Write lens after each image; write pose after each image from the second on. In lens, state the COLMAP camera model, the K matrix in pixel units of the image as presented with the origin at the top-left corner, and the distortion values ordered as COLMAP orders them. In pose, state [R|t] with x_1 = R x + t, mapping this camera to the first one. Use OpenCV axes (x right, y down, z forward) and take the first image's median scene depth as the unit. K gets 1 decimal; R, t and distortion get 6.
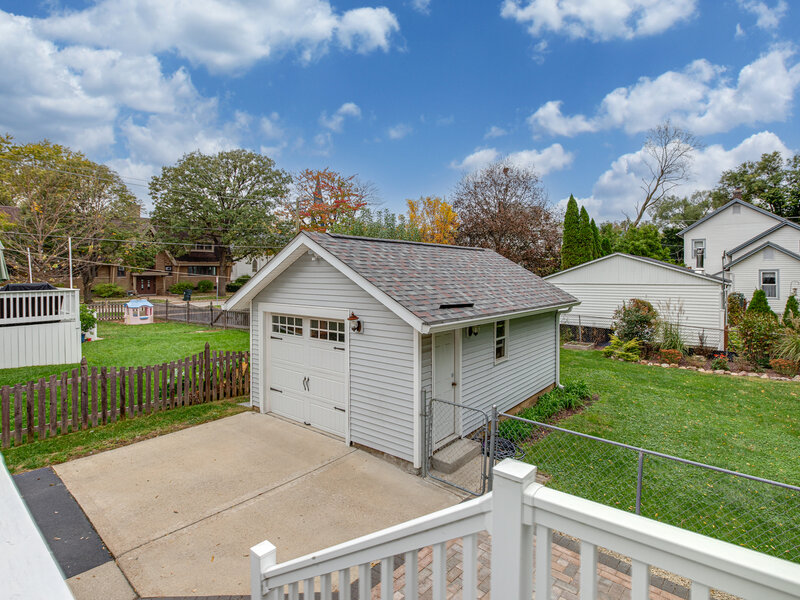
lens RADIAL K [[417.9, 0, 396.9], [0, 417.9, 296.7], [0, 0, 1]] dist [-0.005832, -0.000710]
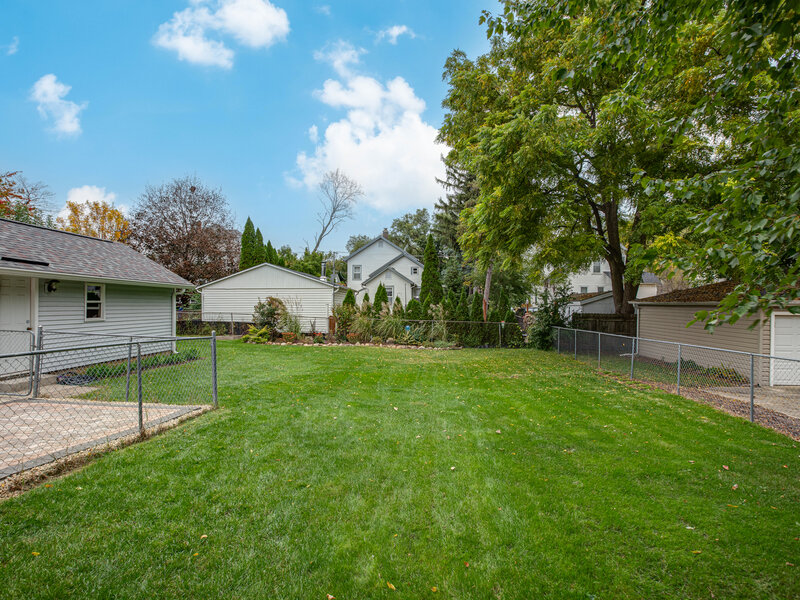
lens RADIAL K [[421.5, 0, 373.3], [0, 421.5, 303.2], [0, 0, 1]] dist [-0.003102, -0.000534]
pose [[0.830811, 0.000221, 0.556555, 0.067631], [0.027819, 0.998733, -0.041923, 0.049859], [-0.555860, 0.050313, 0.829752, -0.139026]]
